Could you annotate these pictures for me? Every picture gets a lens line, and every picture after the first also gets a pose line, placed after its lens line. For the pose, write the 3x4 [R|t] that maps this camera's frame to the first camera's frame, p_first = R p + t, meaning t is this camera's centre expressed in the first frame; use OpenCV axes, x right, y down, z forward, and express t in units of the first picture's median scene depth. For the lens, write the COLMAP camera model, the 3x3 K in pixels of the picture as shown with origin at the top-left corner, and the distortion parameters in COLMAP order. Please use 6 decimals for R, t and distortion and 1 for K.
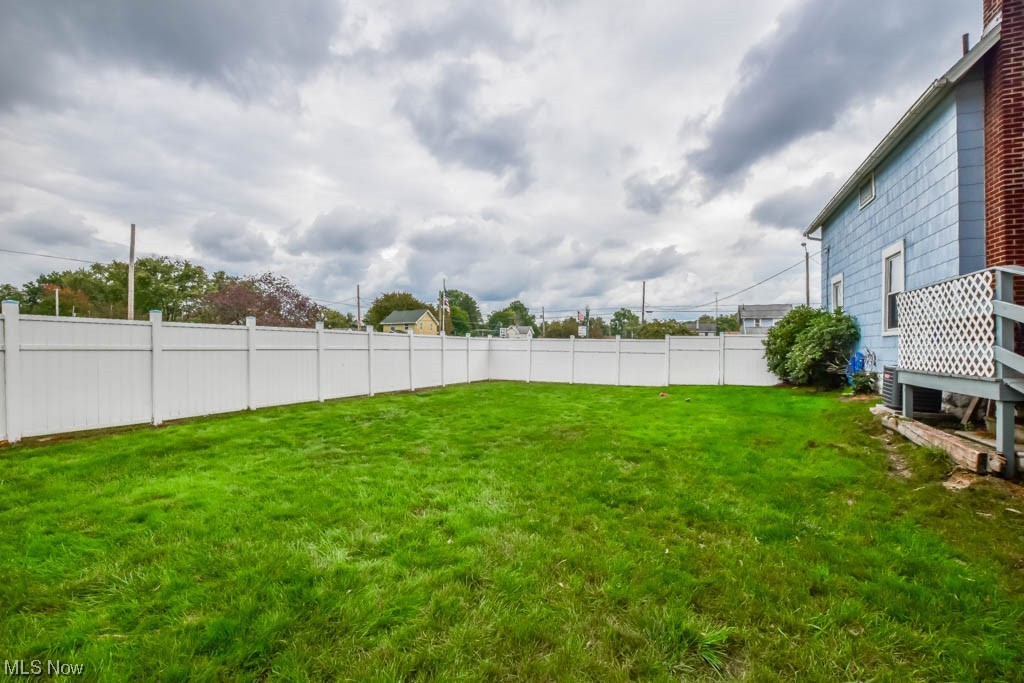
lens RADIAL K [[472.8, 0, 515.0], [0, 472.8, 359.9], [0, 0, 1]] dist [-0.008812, -0.000020]
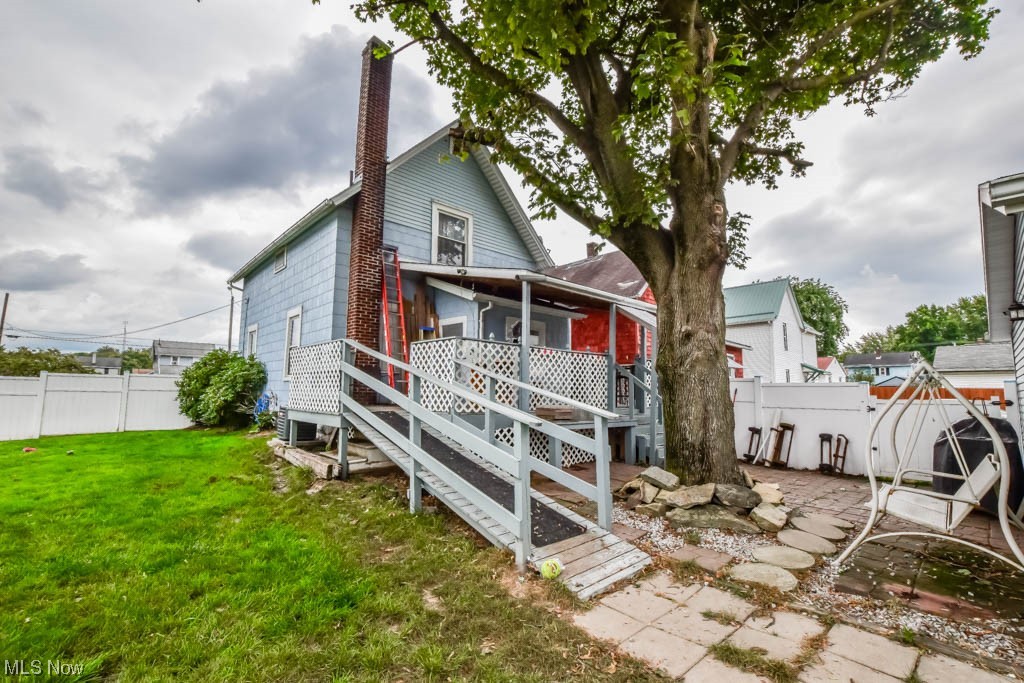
lens RADIAL K [[457.2, 0, 549.8], [0, 457.2, 337.9], [0, 0, 1]] dist [-0.054823, 0.009944]
pose [[0.383539, 0.104812, 0.917558, -0.045072], [0.022573, 0.992178, -0.122771, -0.004488], [-0.923249, 0.067800, 0.378173, -0.122570]]
